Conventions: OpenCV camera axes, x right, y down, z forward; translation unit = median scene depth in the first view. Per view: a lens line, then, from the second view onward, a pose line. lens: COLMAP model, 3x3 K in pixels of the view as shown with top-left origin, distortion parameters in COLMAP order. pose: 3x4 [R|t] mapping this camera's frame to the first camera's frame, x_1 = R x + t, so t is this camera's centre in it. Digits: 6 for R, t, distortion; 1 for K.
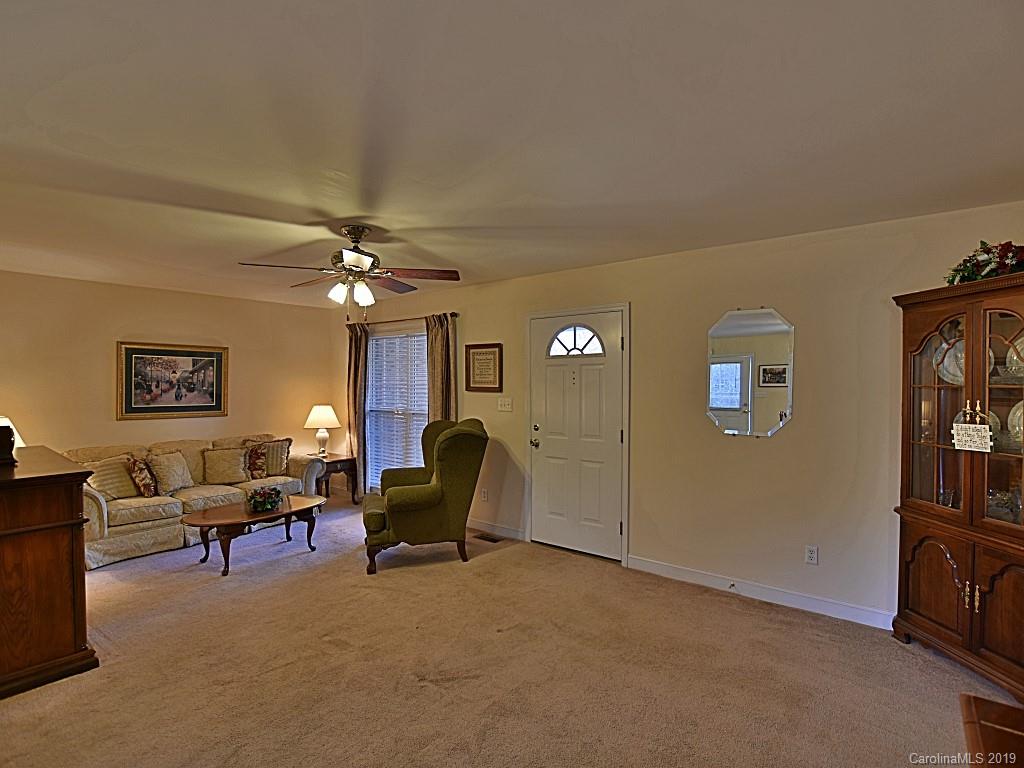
lens RADIAL K [[507.1, 0, 518.0], [0, 507.1, 390.1], [0, 0, 1]] dist [-0.032878, 0.002603]
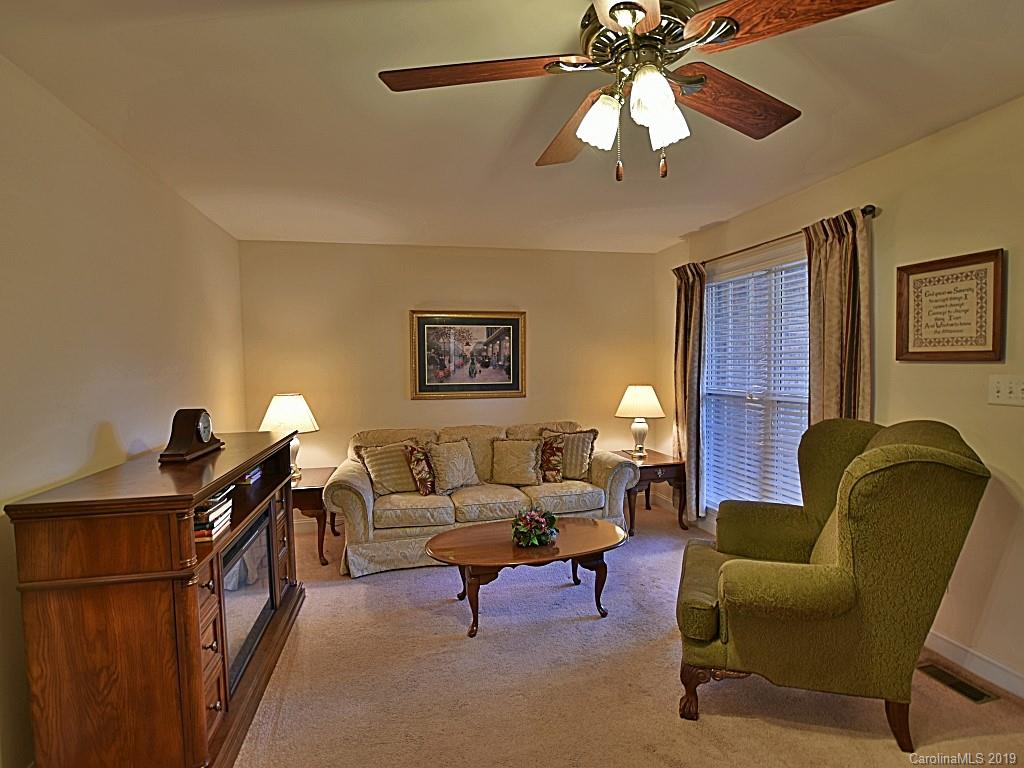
lens RADIAL K [[507.1, 0, 518.0], [0, 507.1, 390.1], [0, 0, 1]] dist [-0.032878, 0.002603]
pose [[0.785815, 0.019774, -0.618145, -0.090227], [0.006360, 0.999177, 0.040049, 0.008086], [0.618429, -0.035402, 0.785043, 0.378411]]
